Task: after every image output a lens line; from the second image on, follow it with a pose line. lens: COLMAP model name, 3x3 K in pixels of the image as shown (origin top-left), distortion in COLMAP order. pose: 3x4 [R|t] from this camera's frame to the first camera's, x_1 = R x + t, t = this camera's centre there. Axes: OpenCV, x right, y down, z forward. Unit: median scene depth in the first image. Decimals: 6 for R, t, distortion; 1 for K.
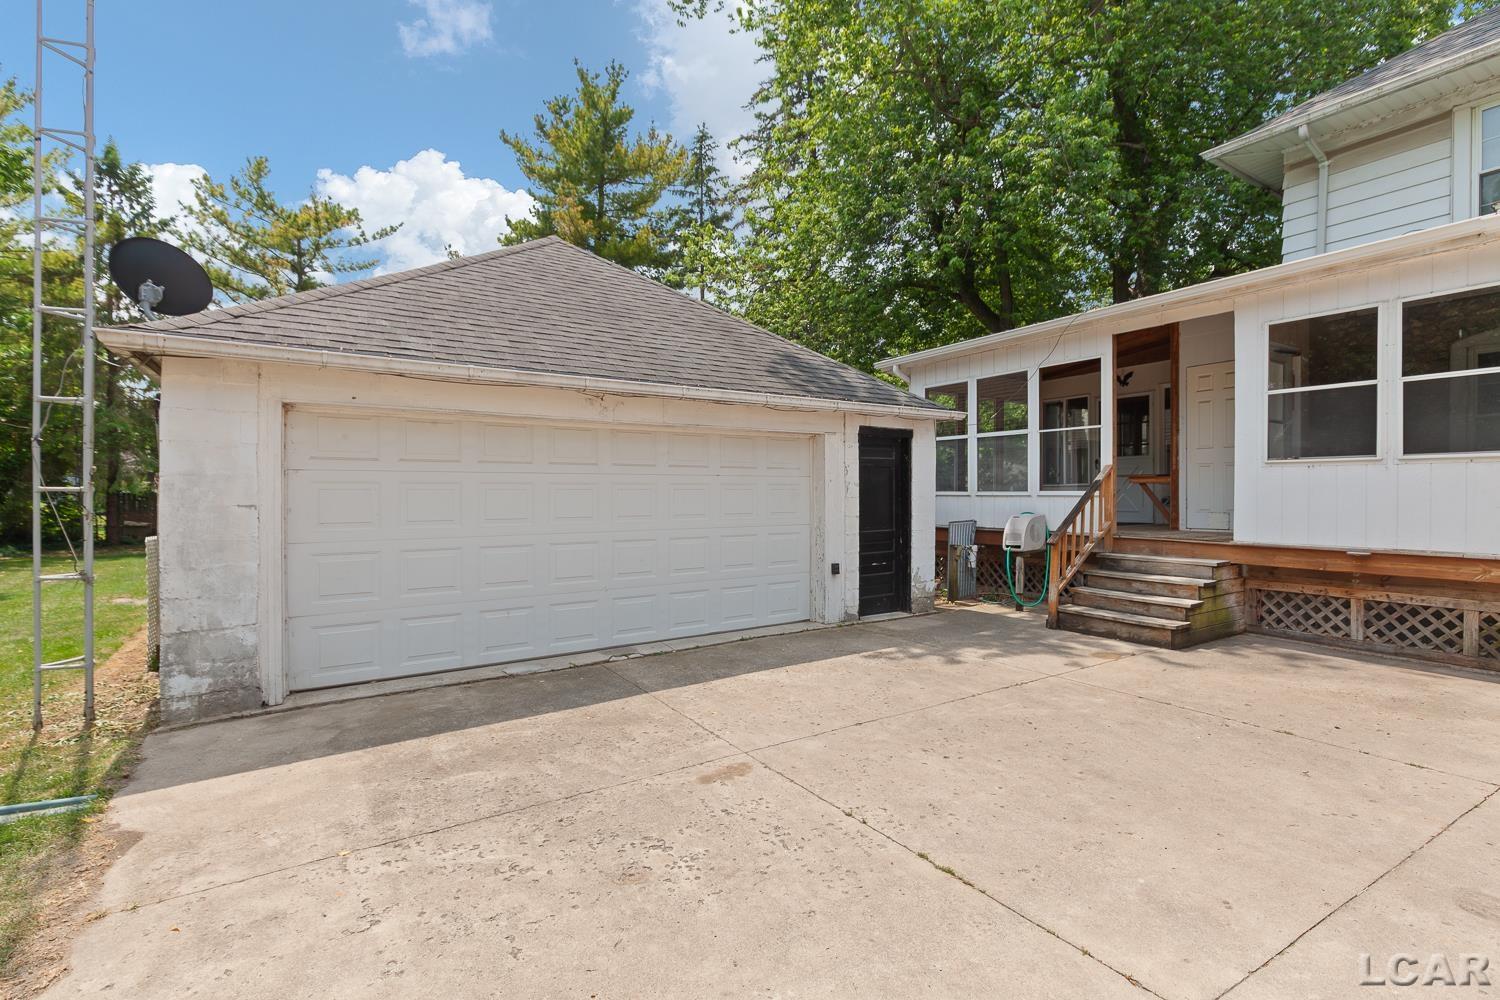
lens RADIAL K [[678.7, 0, 748.7], [0, 678.7, 504.0], [0, 0, 1]] dist [0.002851, -0.000002]
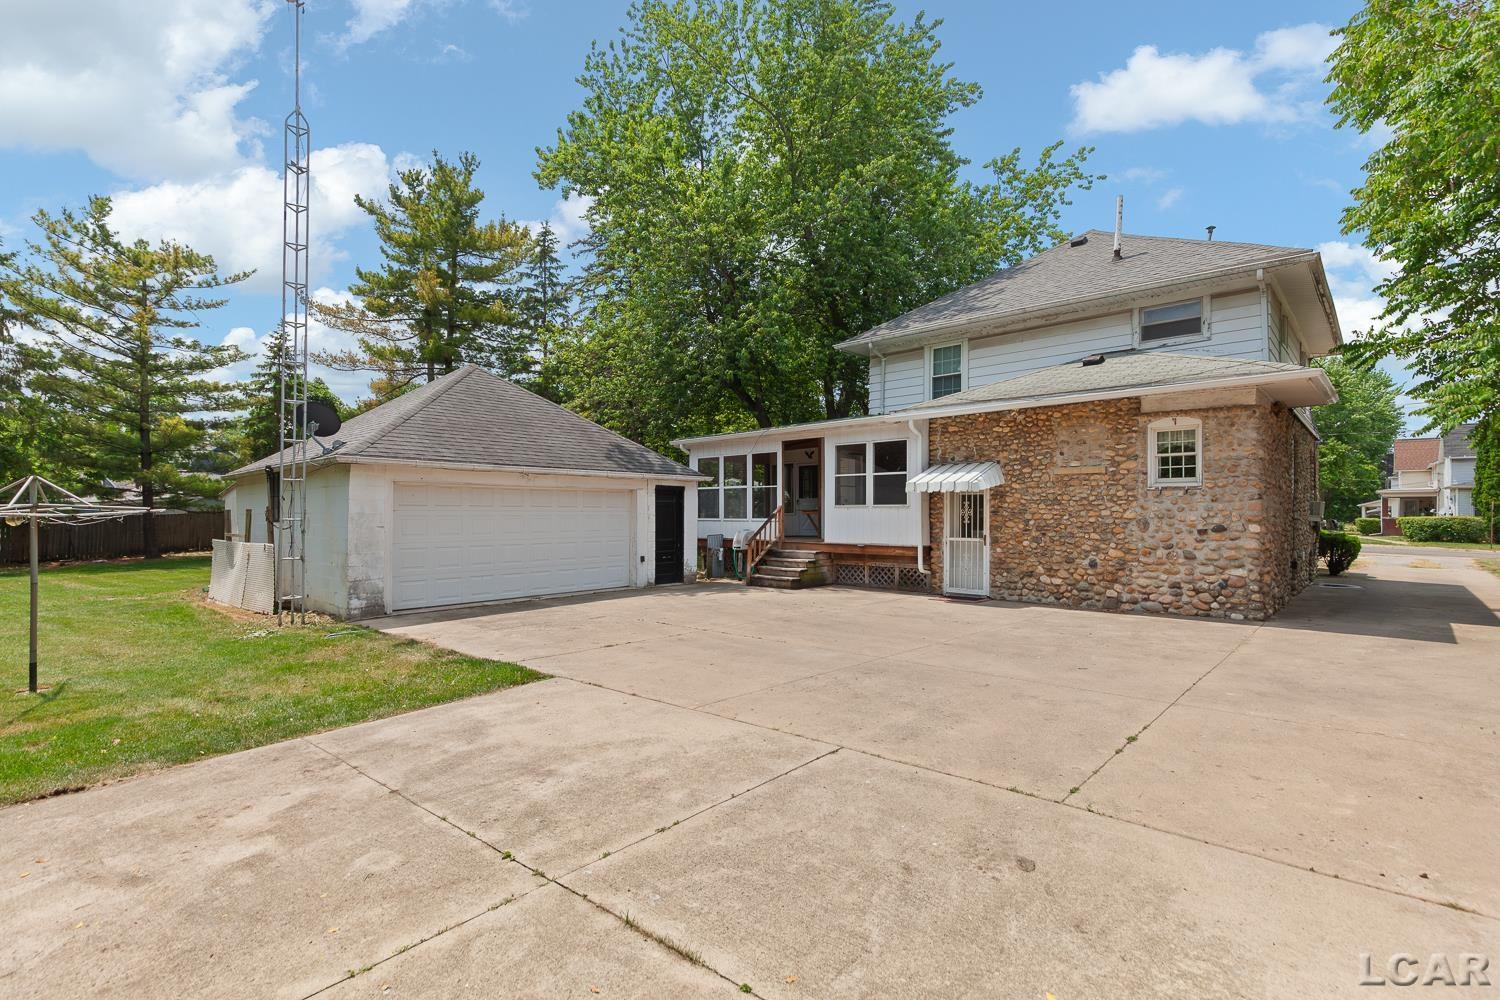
lens RADIAL K [[678.7, 0, 748.7], [0, 678.7, 504.0], [0, 0, 1]] dist [0.002851, -0.000002]
pose [[0.967449, 0.005128, 0.253014, -0.066309], [0.003338, 0.999449, -0.033023, 0.003277], [-0.253044, 0.032792, 0.966899, -0.904179]]
